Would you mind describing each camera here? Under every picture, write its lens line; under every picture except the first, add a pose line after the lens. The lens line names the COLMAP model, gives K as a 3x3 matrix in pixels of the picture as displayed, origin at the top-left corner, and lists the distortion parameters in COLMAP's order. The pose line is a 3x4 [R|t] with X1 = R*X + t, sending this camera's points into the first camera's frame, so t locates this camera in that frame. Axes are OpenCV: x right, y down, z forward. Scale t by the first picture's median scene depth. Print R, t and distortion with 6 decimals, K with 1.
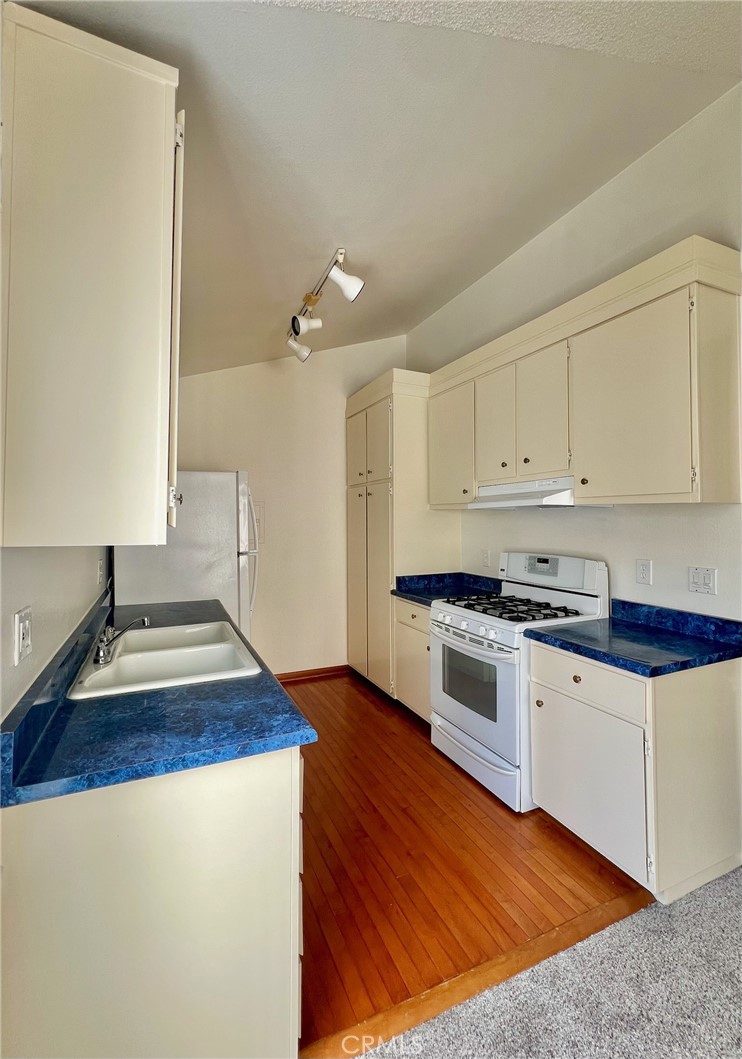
lens RADIAL K [[456.1, 0, 360.2], [0, 456.1, 509.1], [0, 0, 1]] dist [0.000778, 0.000990]
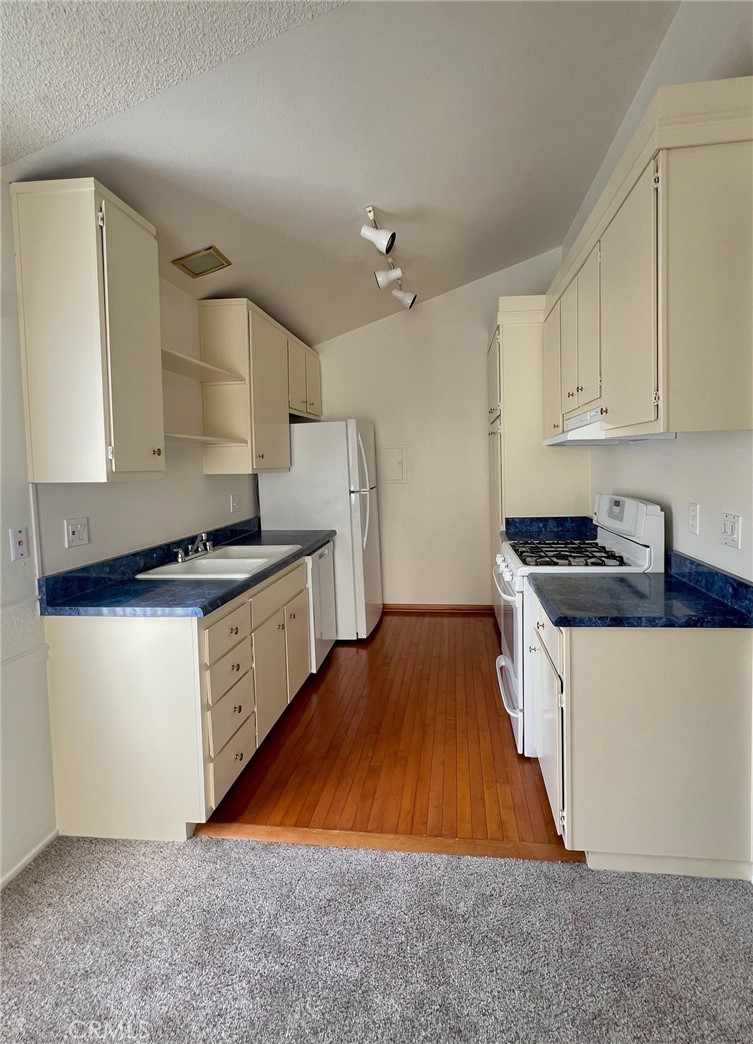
lens RADIAL K [[487.9, 0, 401.7], [0, 487.9, 487.9], [0, 0, 1]] dist [0.003837, 0.000507]
pose [[0.862920, 0.006650, -0.505297, 0.609355], [0.034296, 0.996837, 0.071688, 0.004581], [0.504175, -0.079190, 0.859963, 0.006685]]
